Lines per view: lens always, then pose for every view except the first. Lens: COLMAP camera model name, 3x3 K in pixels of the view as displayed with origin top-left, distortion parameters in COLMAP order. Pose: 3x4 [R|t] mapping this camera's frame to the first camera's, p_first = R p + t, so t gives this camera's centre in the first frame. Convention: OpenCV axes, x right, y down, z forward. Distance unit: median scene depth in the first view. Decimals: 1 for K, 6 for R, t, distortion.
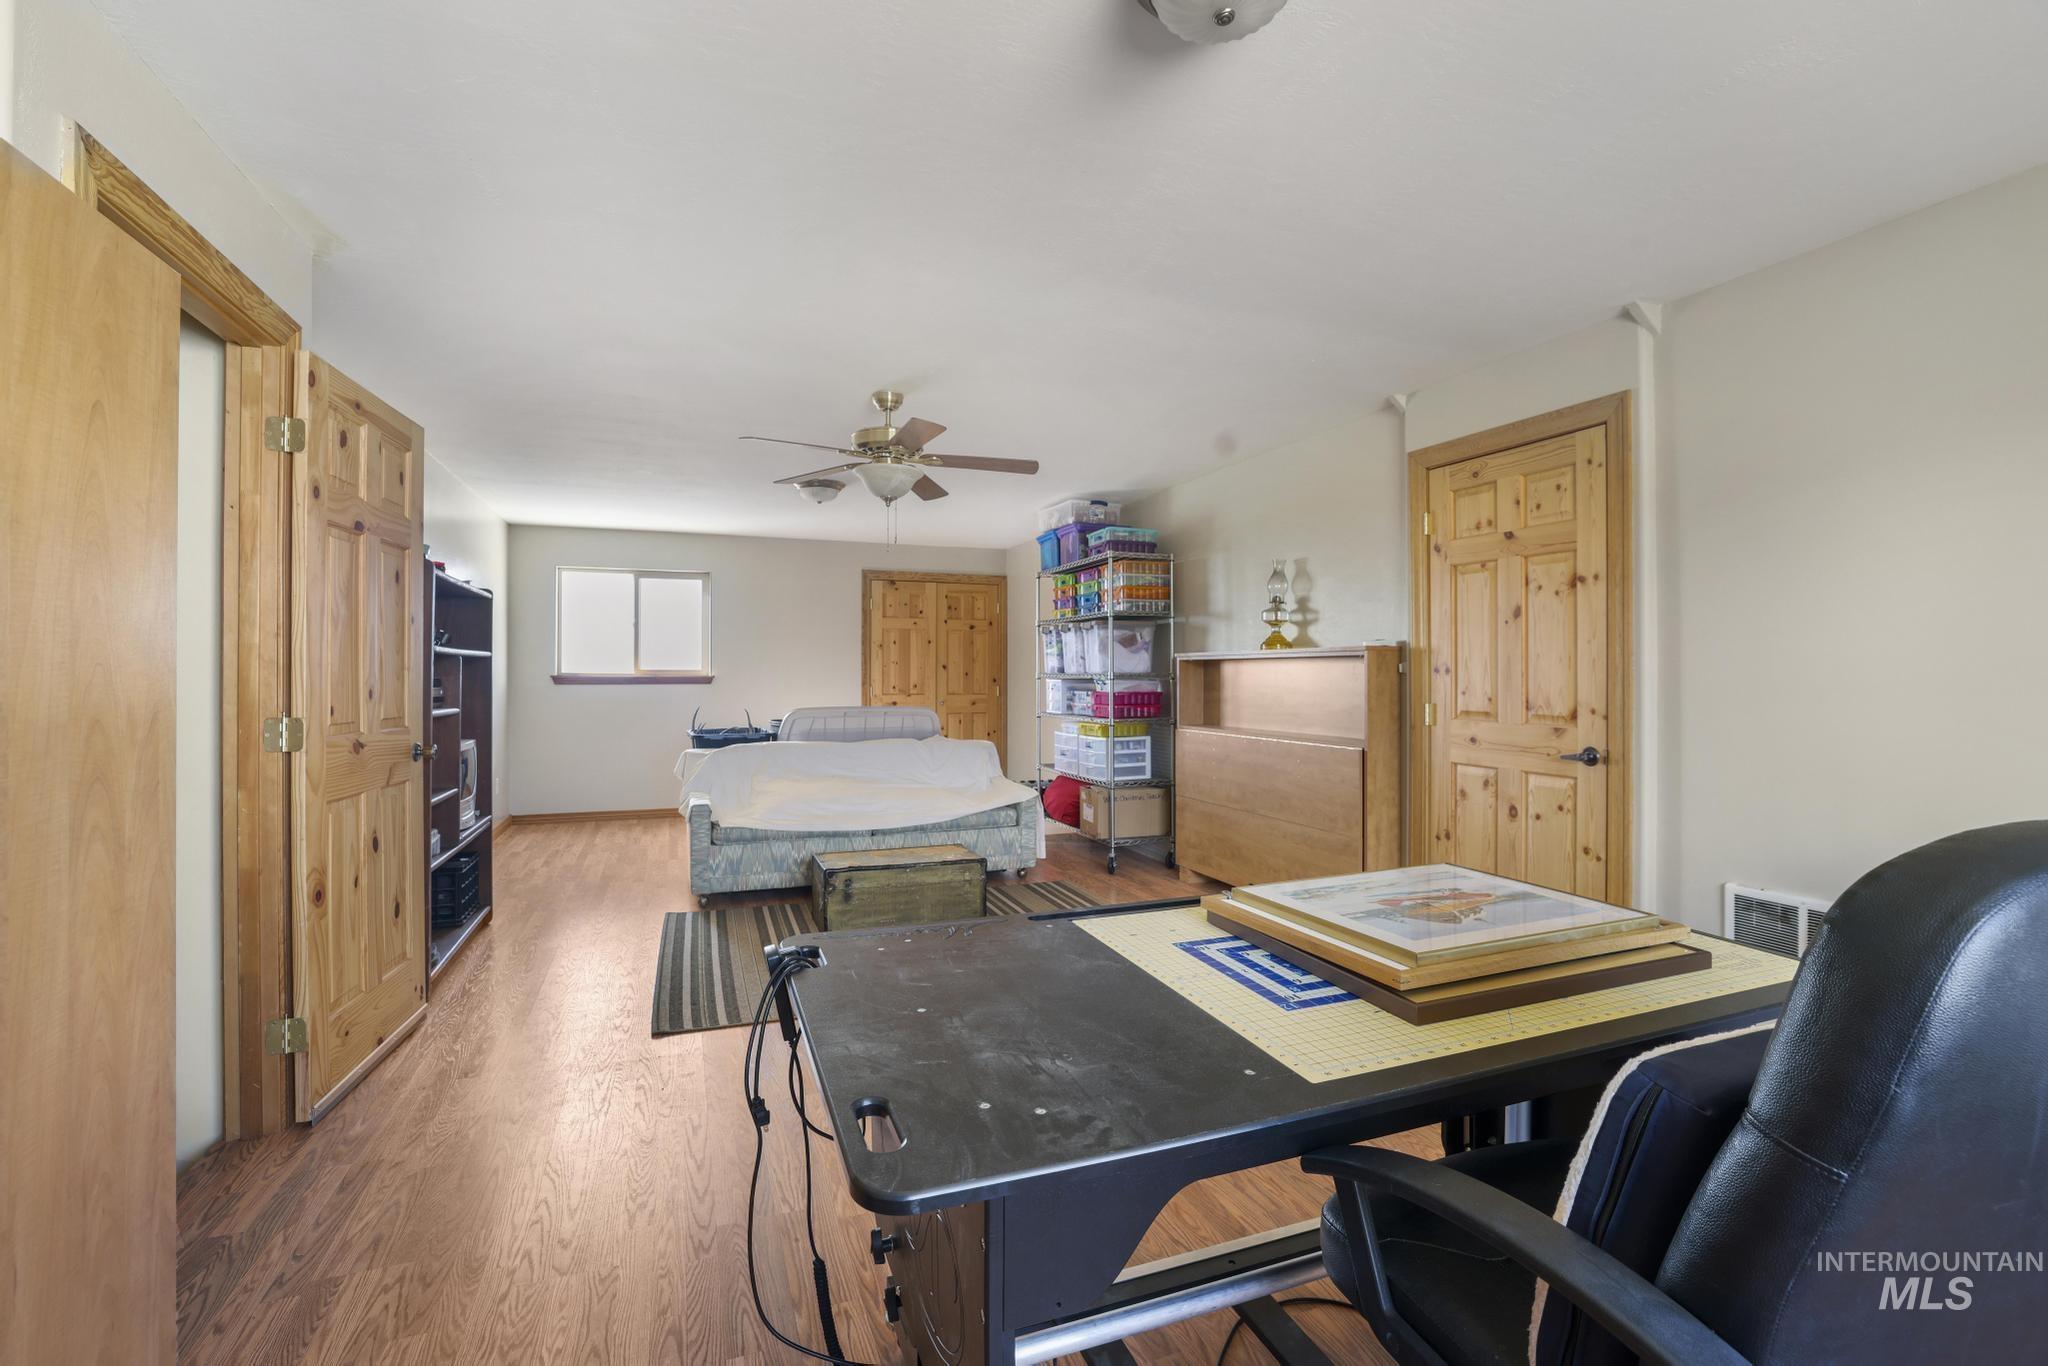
lens RADIAL K [[883.8, 0, 1027.4], [0, 883.8, 666.4], [0, 0, 1]] dist [-0.035906, 0.012191]
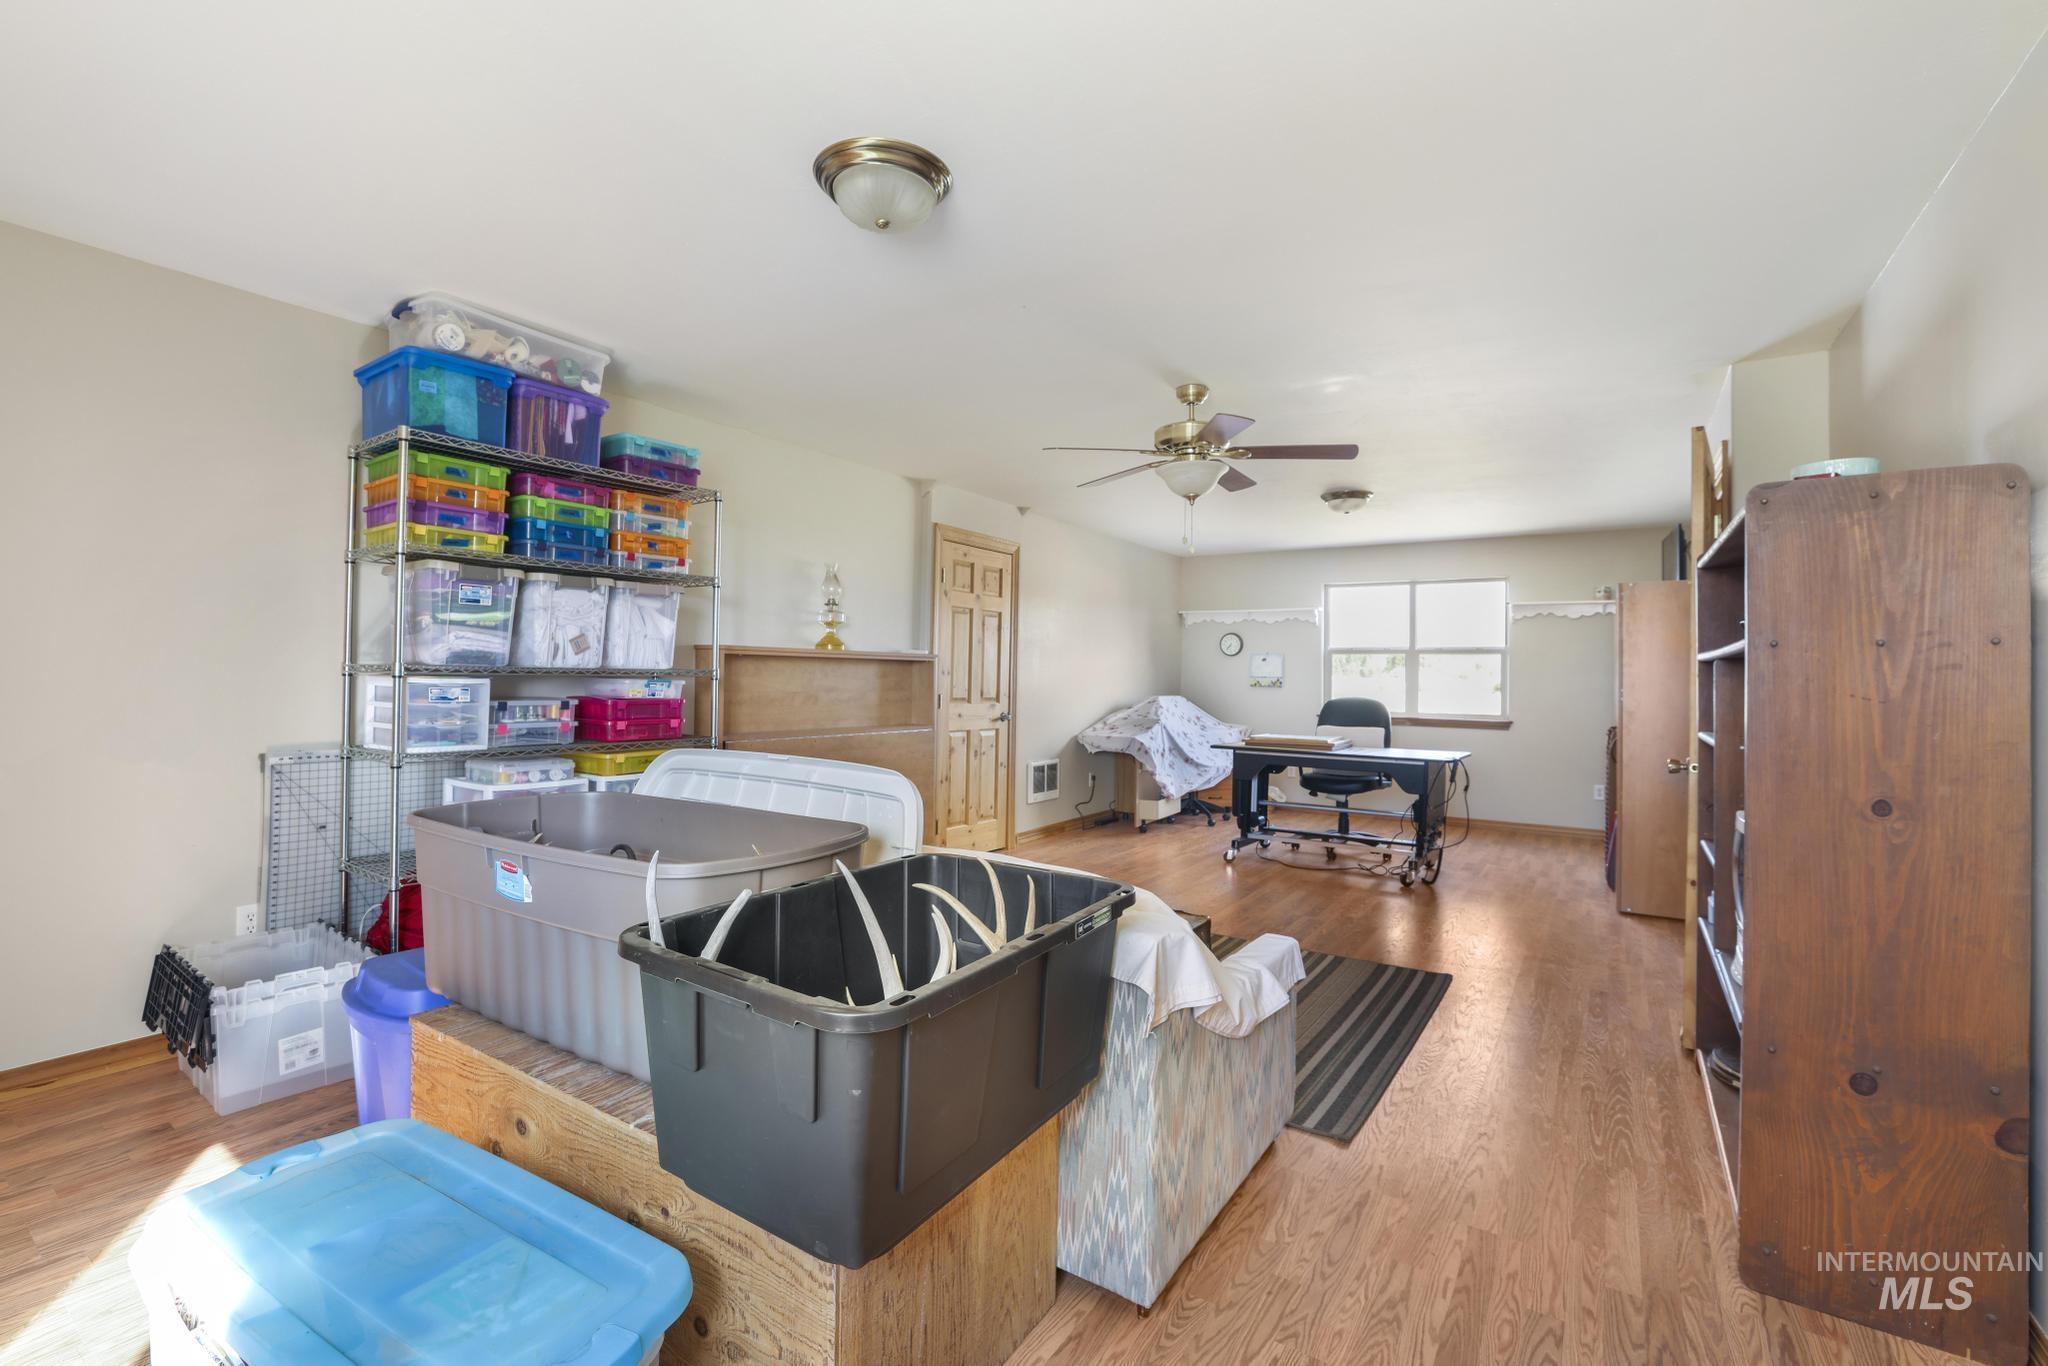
lens RADIAL K [[883.8, 0, 1027.4], [0, 883.8, 666.4], [0, 0, 1]] dist [-0.035906, 0.012191]
pose [[-0.573097, -0.002300, 0.819484, -0.893121], [-0.024400, 0.999601, -0.014258, 0.012059], [-0.819124, -0.028166, -0.572925, 1.798225]]
